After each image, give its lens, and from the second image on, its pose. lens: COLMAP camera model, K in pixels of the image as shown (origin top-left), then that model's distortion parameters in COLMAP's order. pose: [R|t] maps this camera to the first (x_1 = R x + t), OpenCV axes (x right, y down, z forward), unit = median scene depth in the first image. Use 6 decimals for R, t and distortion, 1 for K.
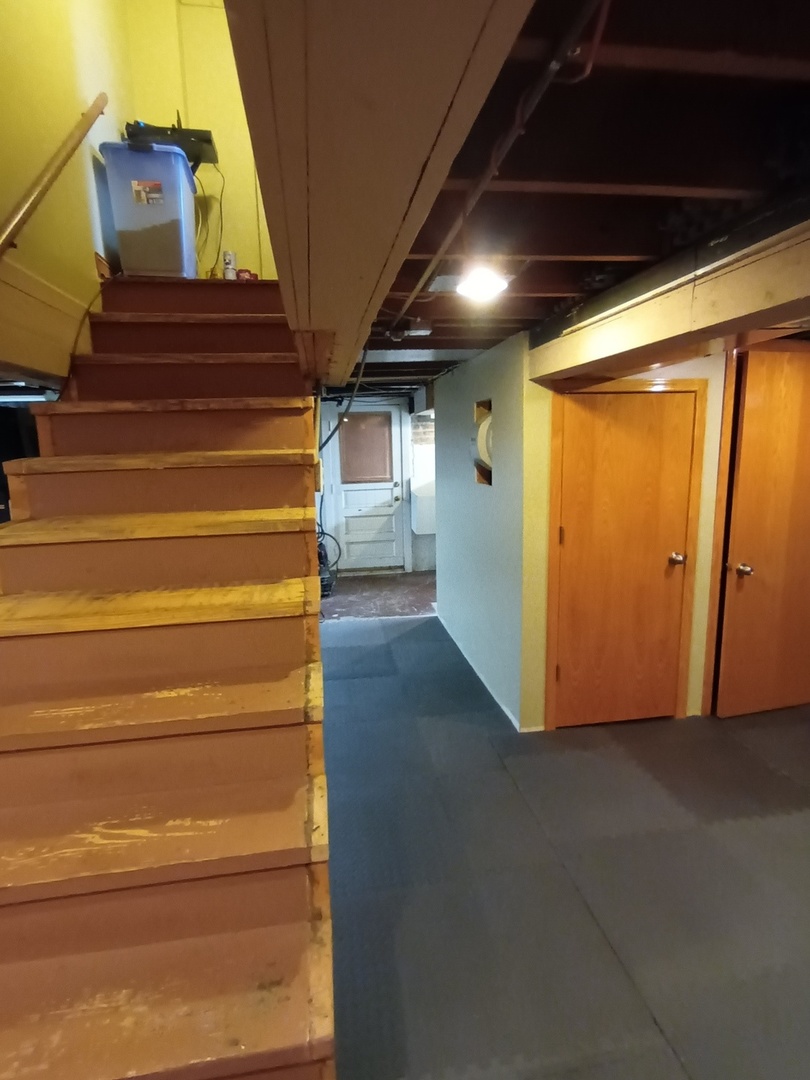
lens RADIAL K [[549.7, 0, 406.8], [0, 549.7, 533.0], [0, 0, 1]] dist [0.003372, -0.002596]
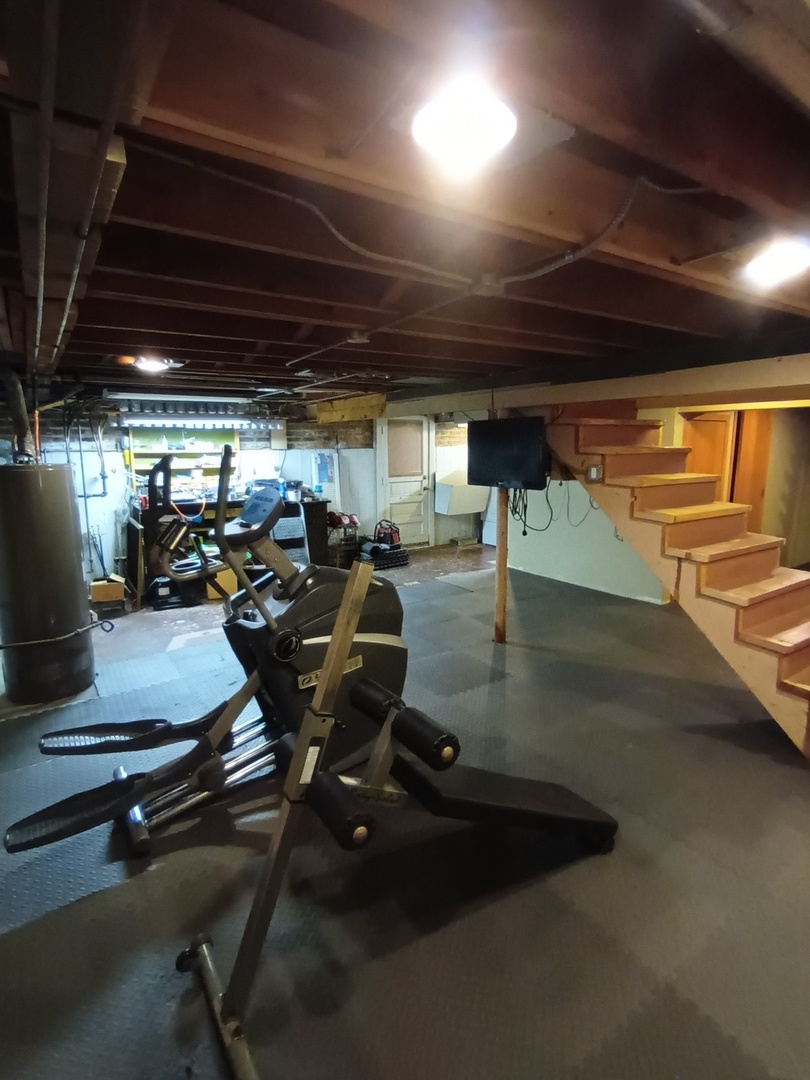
lens RADIAL K [[549.7, 0, 406.8], [0, 549.7, 533.0], [0, 0, 1]] dist [0.003372, -0.002596]
pose [[0.907754, -0.049131, 0.416615, -0.596123], [0.053698, 0.998557, 0.000758, 0.037322], [-0.416051, 0.021683, 0.909083, -0.140737]]
